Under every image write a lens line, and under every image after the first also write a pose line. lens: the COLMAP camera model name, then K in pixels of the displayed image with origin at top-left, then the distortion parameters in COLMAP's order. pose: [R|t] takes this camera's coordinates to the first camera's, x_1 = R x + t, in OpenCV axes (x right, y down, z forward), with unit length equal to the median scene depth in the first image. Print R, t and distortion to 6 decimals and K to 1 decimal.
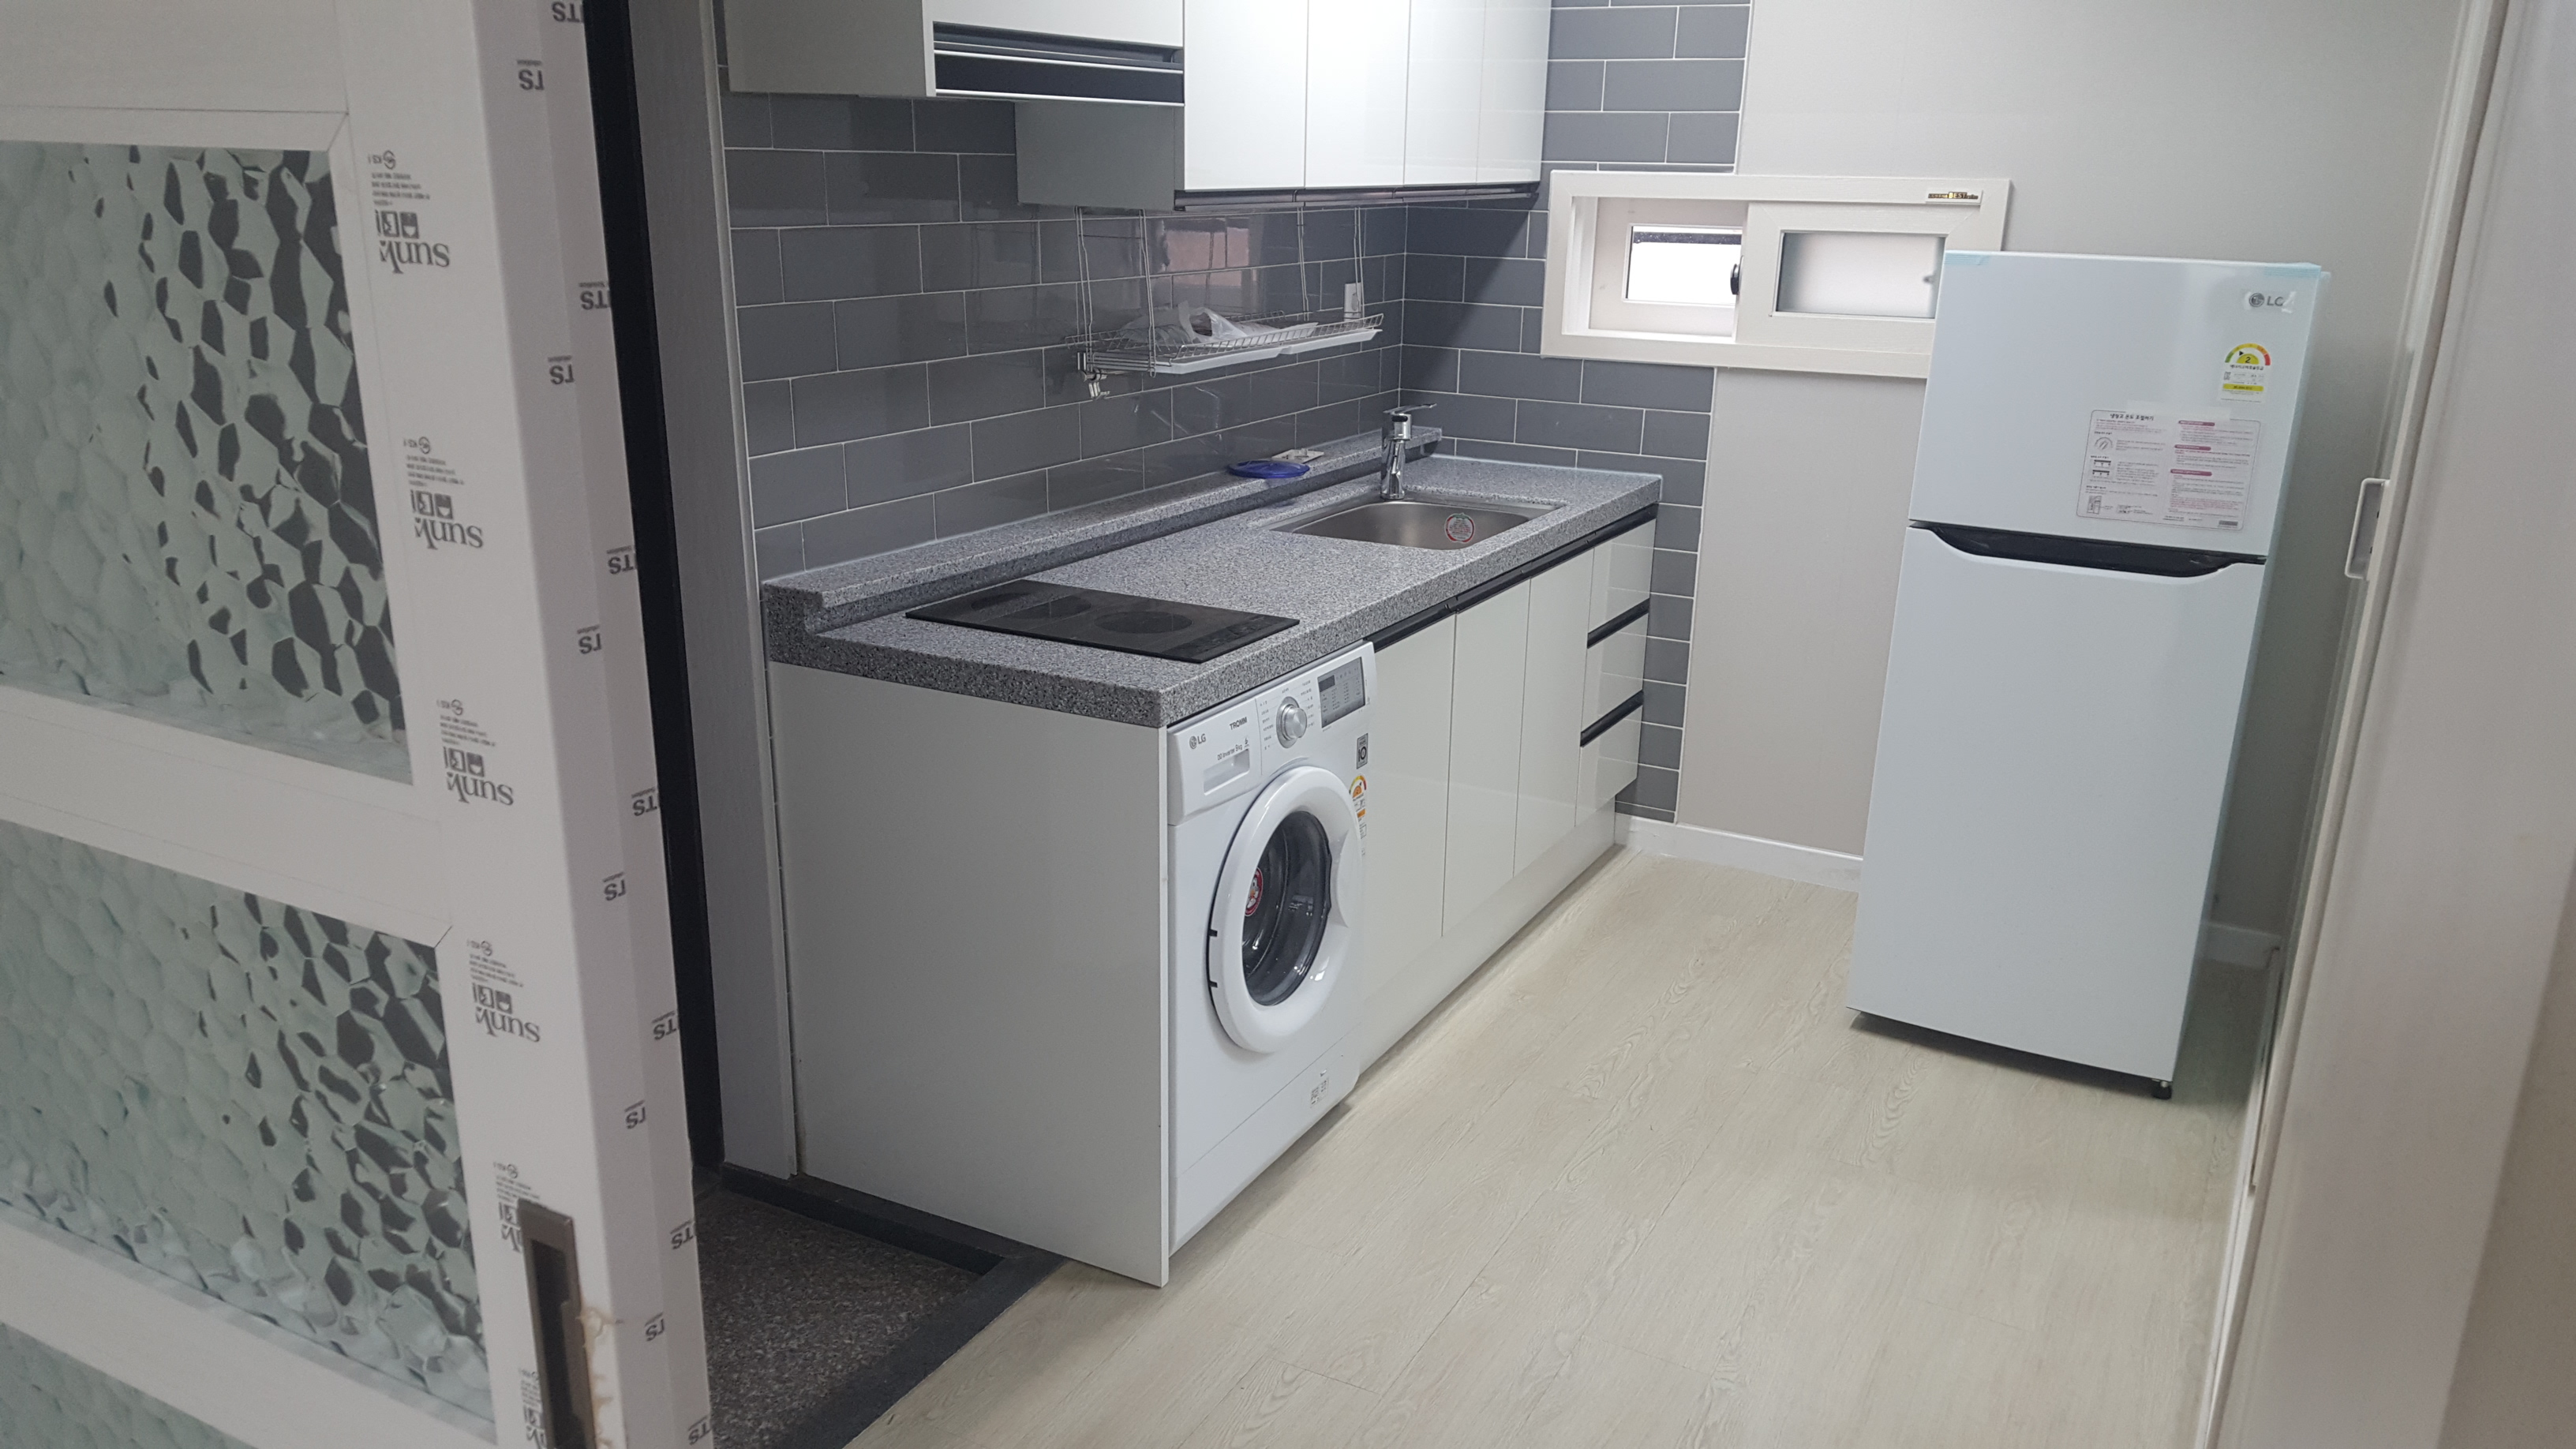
lens RADIAL K [[1895.9, 0, 1293.7], [0, 1895.9, 762.9], [0, 0, 1]] dist [0.155514, -0.260624]
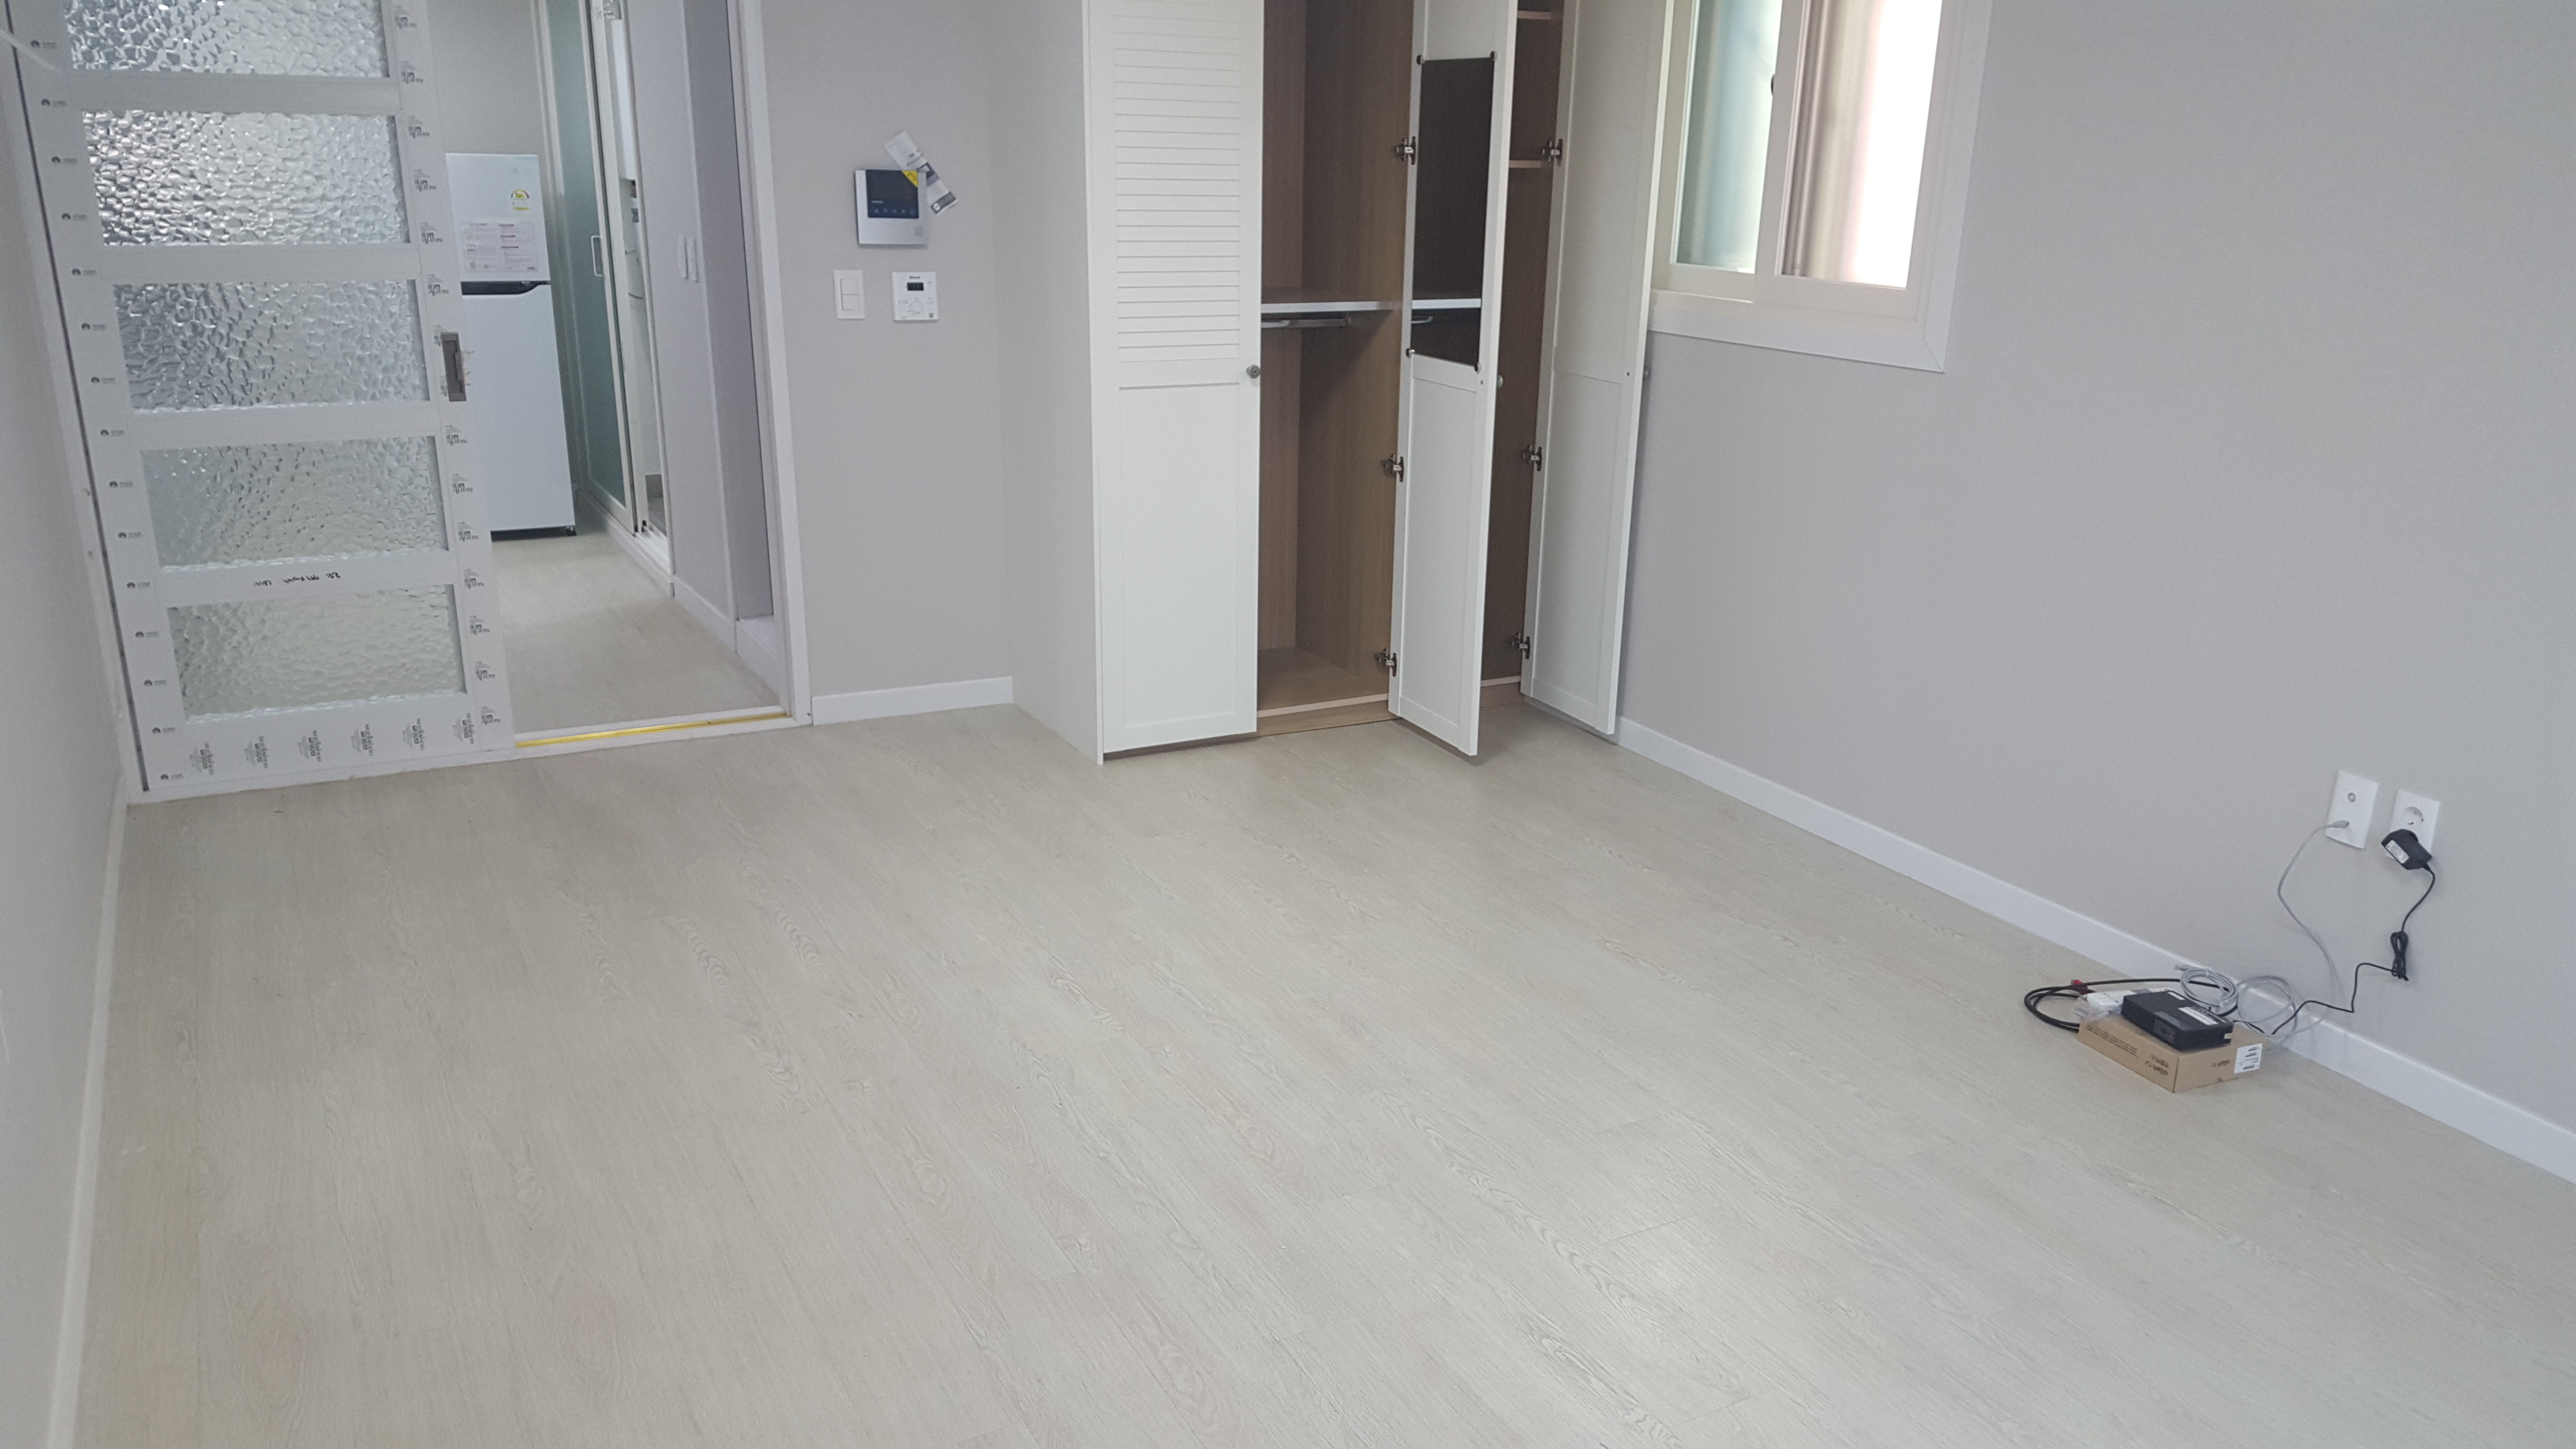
lens RADIAL K [[1919.4, 0, 1348.7], [0, 1919.4, 756.2], [0, 0, 1]] dist [0.129290, -0.211758]
pose [[0.524231, -0.267164, 0.808582, -0.985861], [0.247585, 0.956313, 0.155458, 0.293216], [-0.814790, 0.118697, 0.567475, -0.990208]]
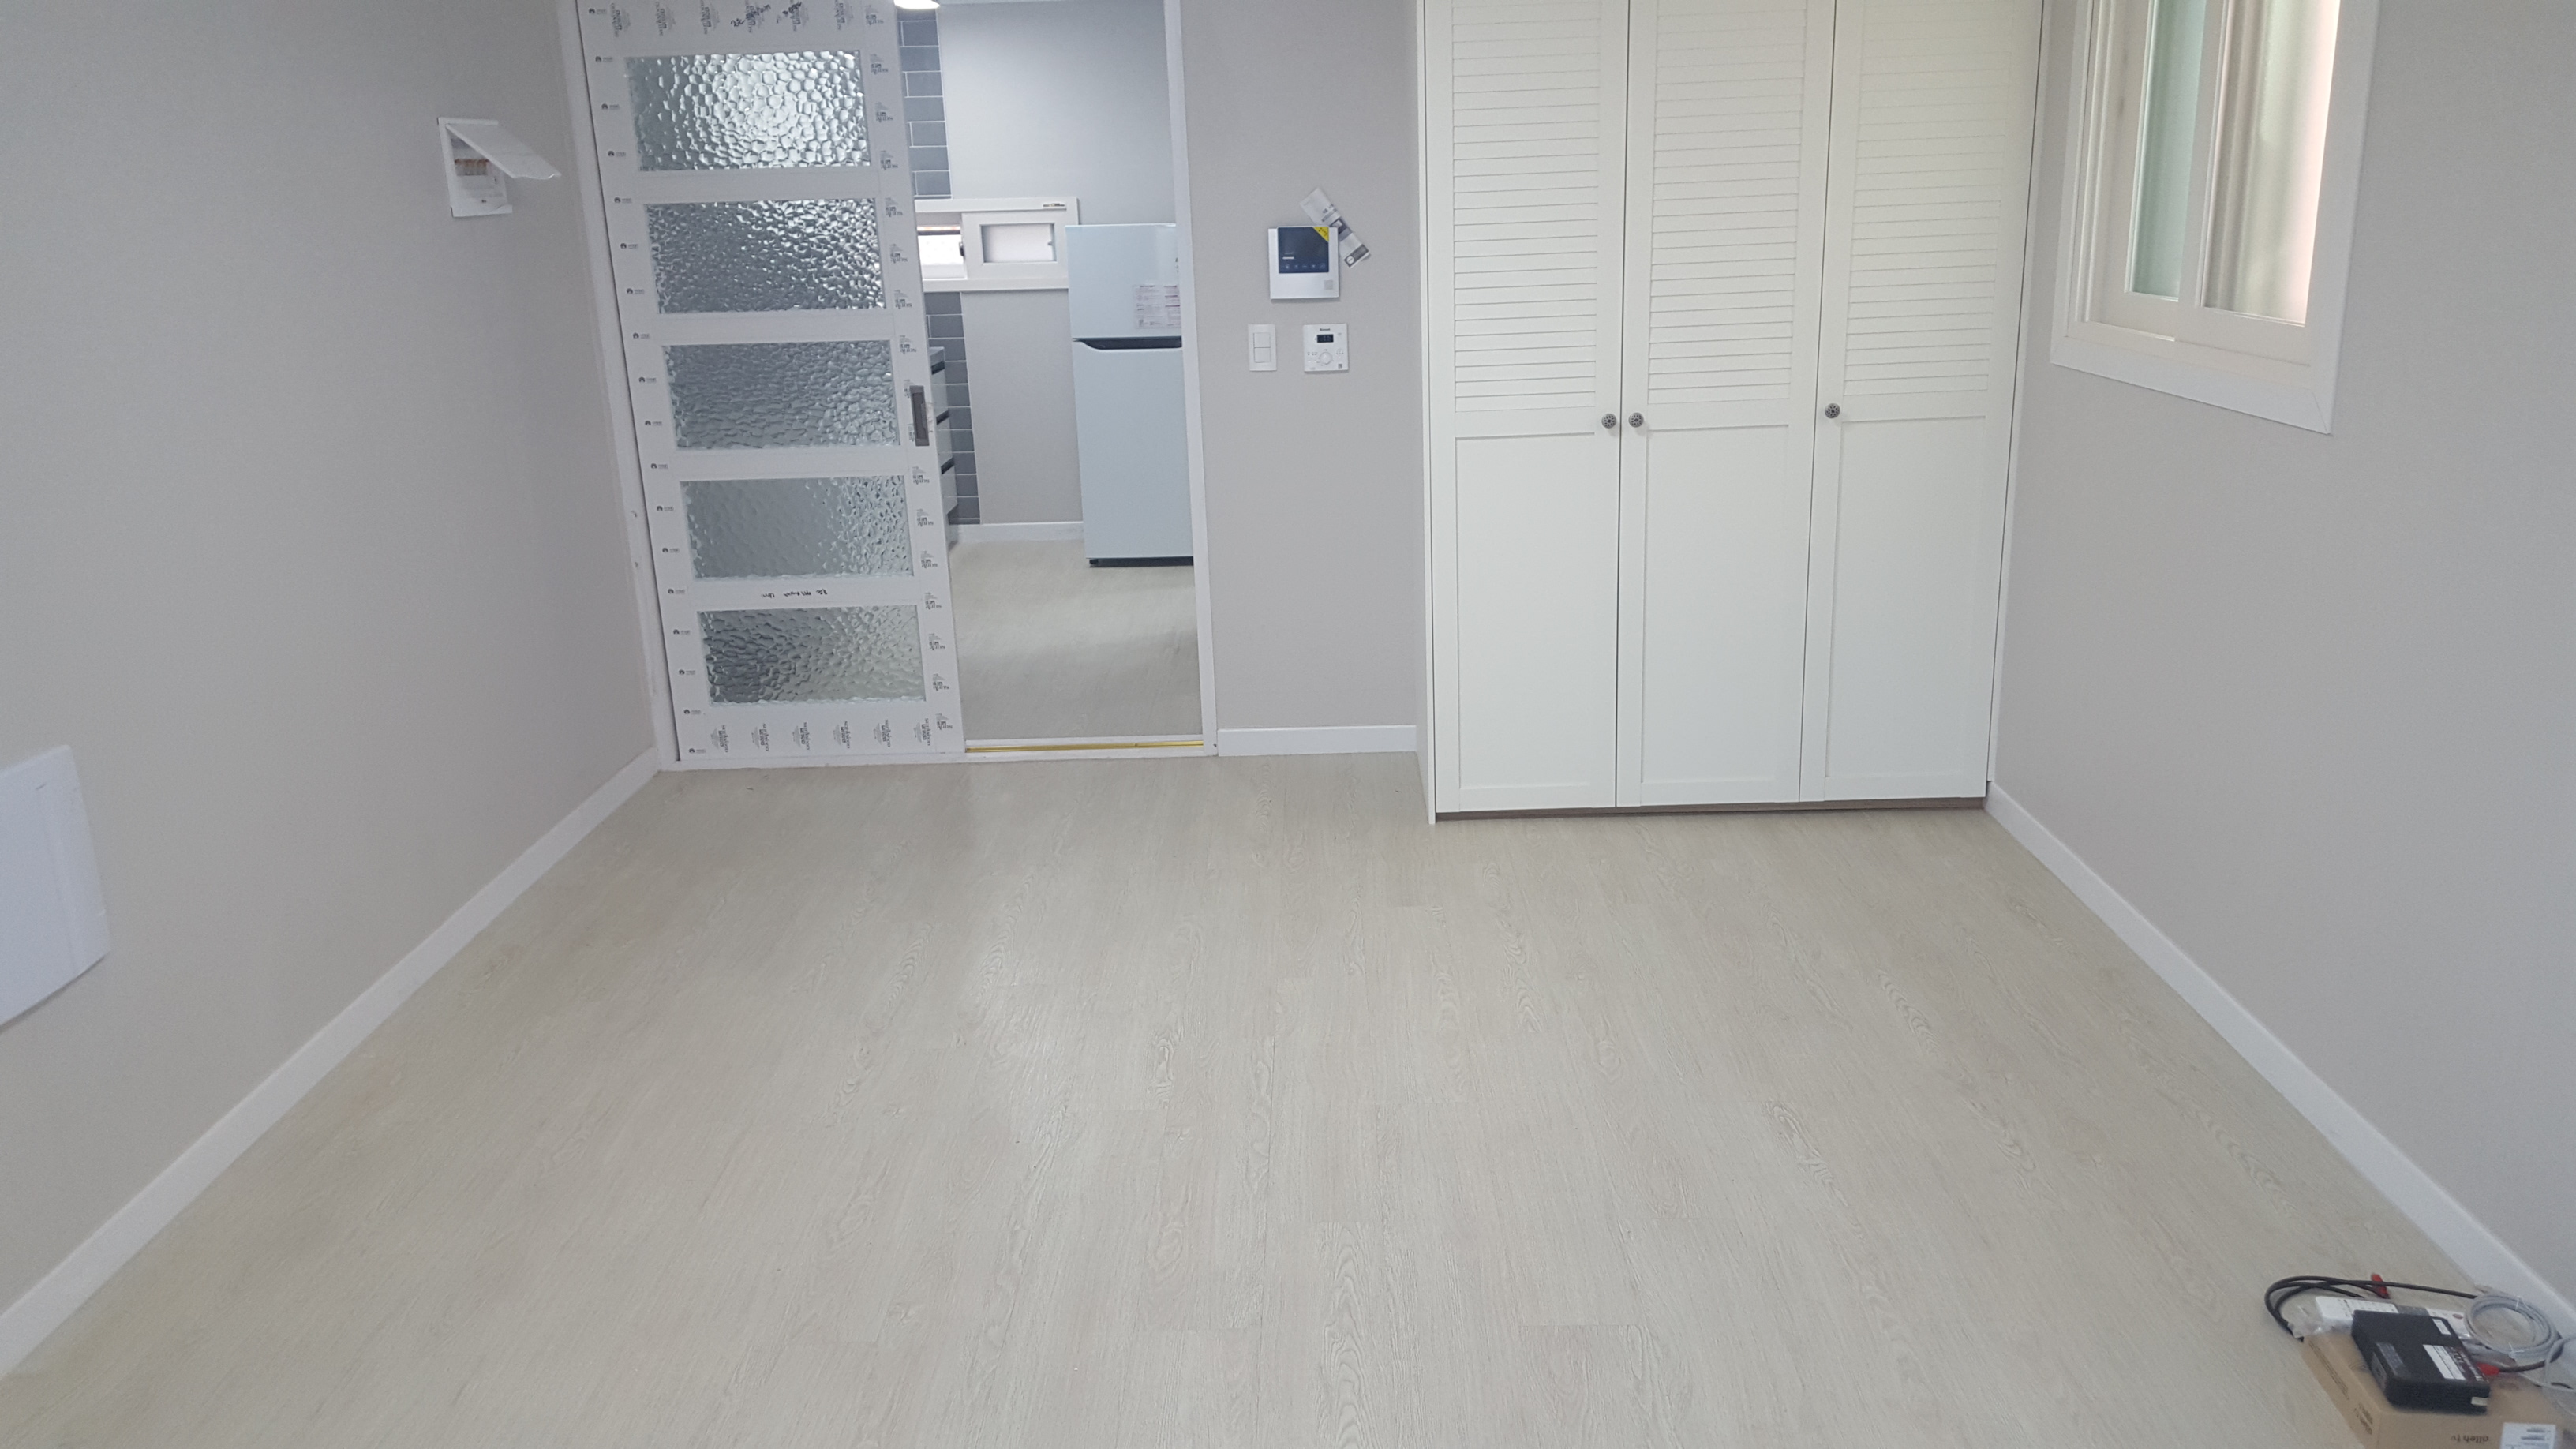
lens RADIAL K [[1903.2, 0, 1327.5], [0, 1903.2, 705.4], [0, 0, 1]] dist [0.159353, -0.296545]
pose [[0.870978, -0.174455, 0.459307, -0.583781], [0.194915, 0.980816, 0.002921, 0.378720], [-0.451005, 0.086982, 0.888273, -1.232167]]
